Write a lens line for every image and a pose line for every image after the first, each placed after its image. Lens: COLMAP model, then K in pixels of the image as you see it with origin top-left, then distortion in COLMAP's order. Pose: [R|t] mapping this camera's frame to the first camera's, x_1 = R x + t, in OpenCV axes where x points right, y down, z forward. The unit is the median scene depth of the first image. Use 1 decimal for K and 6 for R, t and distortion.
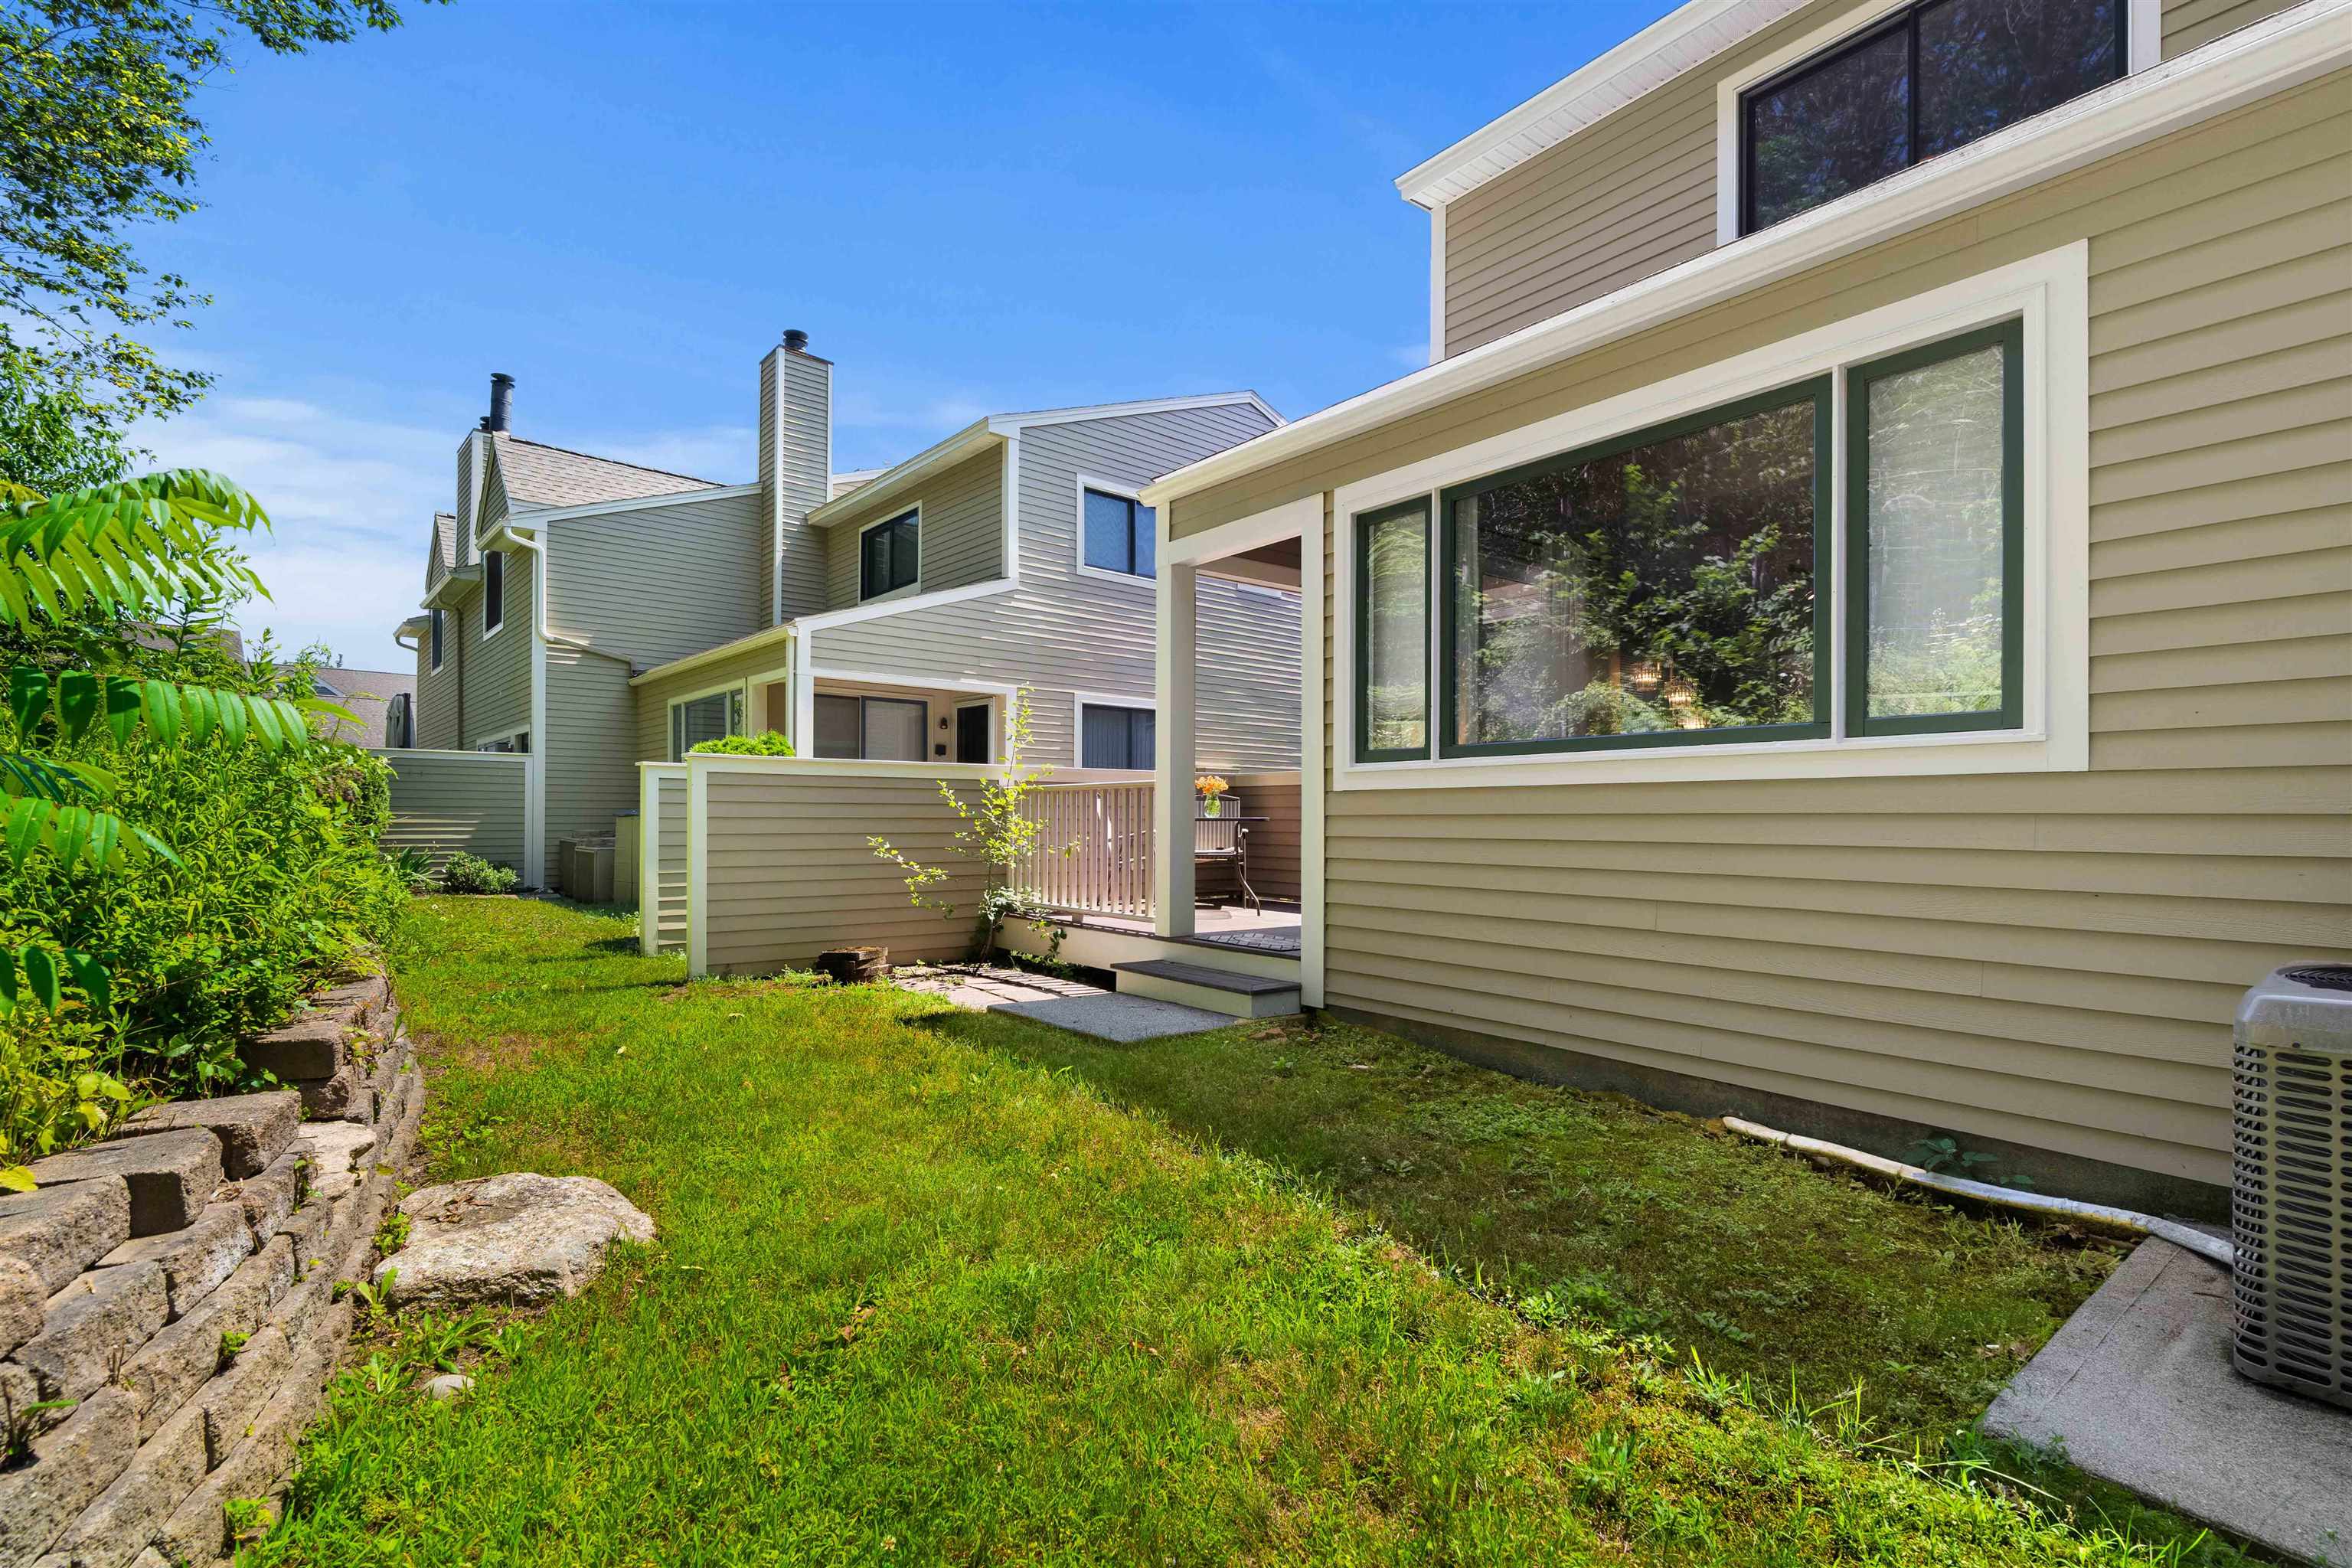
lens RADIAL K [[1068.4, 0, 1190.8], [0, 1068.4, 804.6], [0, 0, 1]] dist [-0.008883, 0.002858]
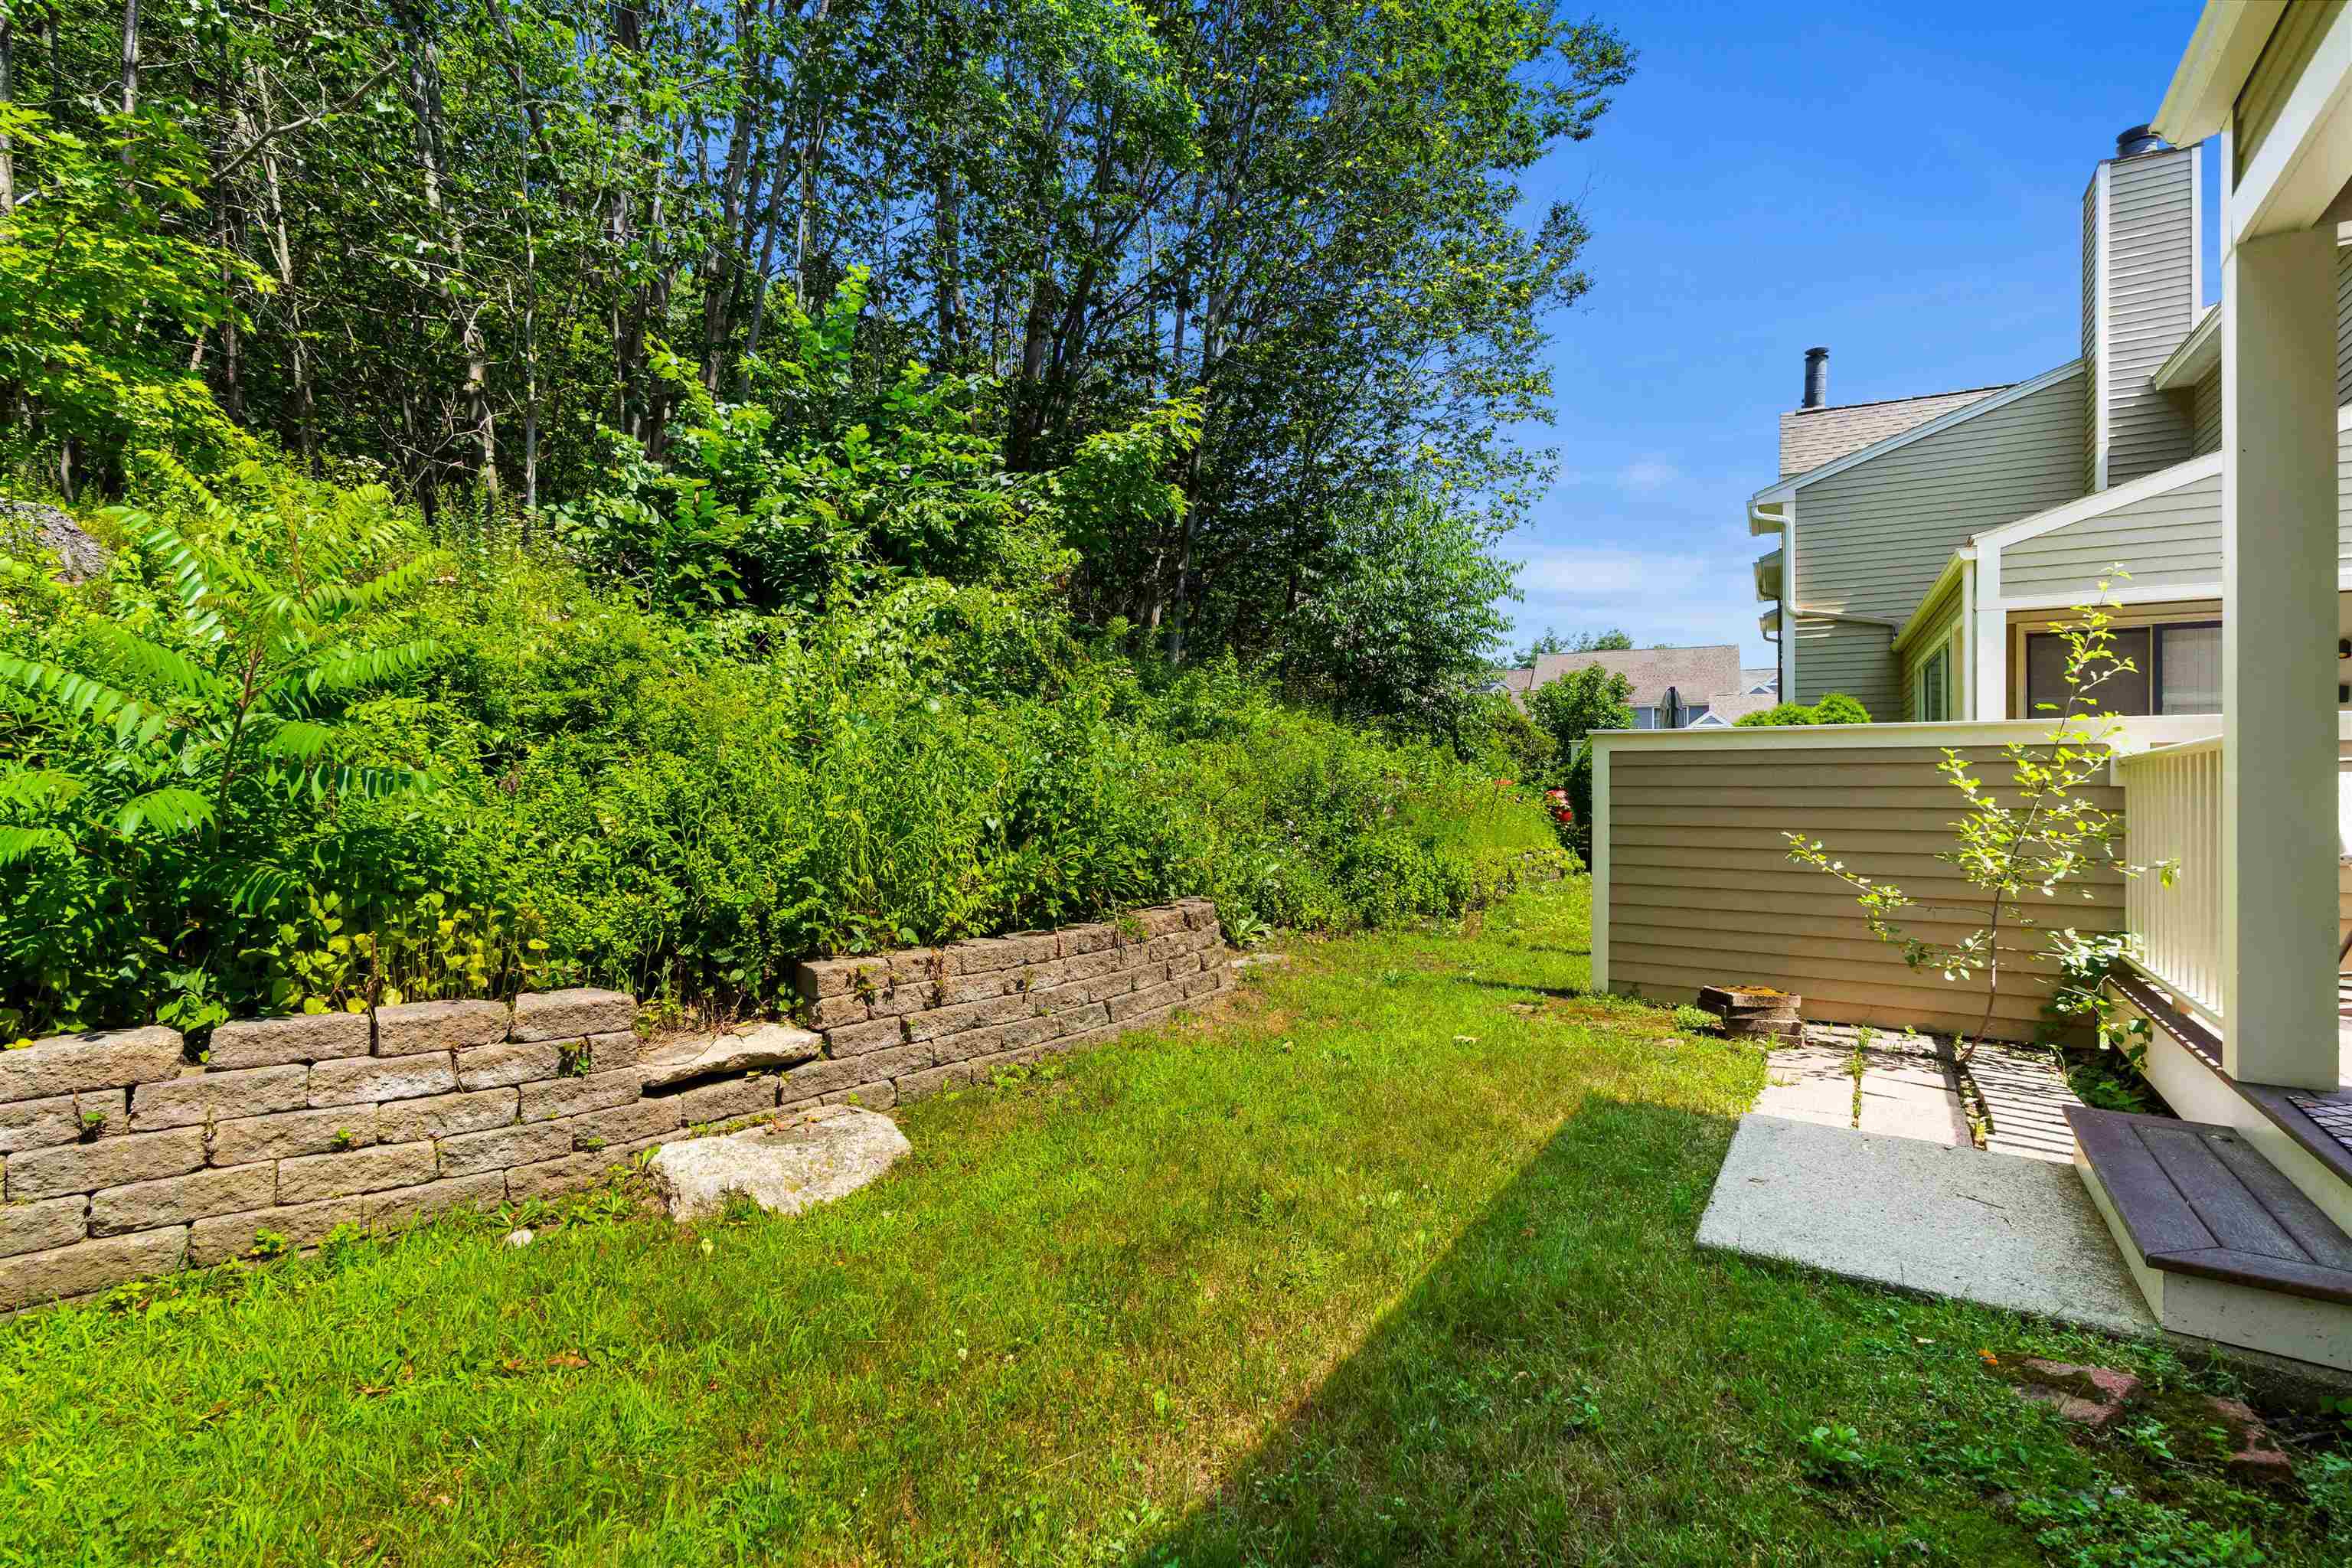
lens RADIAL K [[1068.4, 0, 1183.1], [0, 1068.4, 791.4], [0, 0, 1]] dist [-0.008883, 0.002858]
pose [[0.322691, -0.008479, -0.946467, 0.191756], [0.007668, 0.999950, -0.006344, 0.003441], [0.946473, -0.005211, 0.322740, 0.327758]]
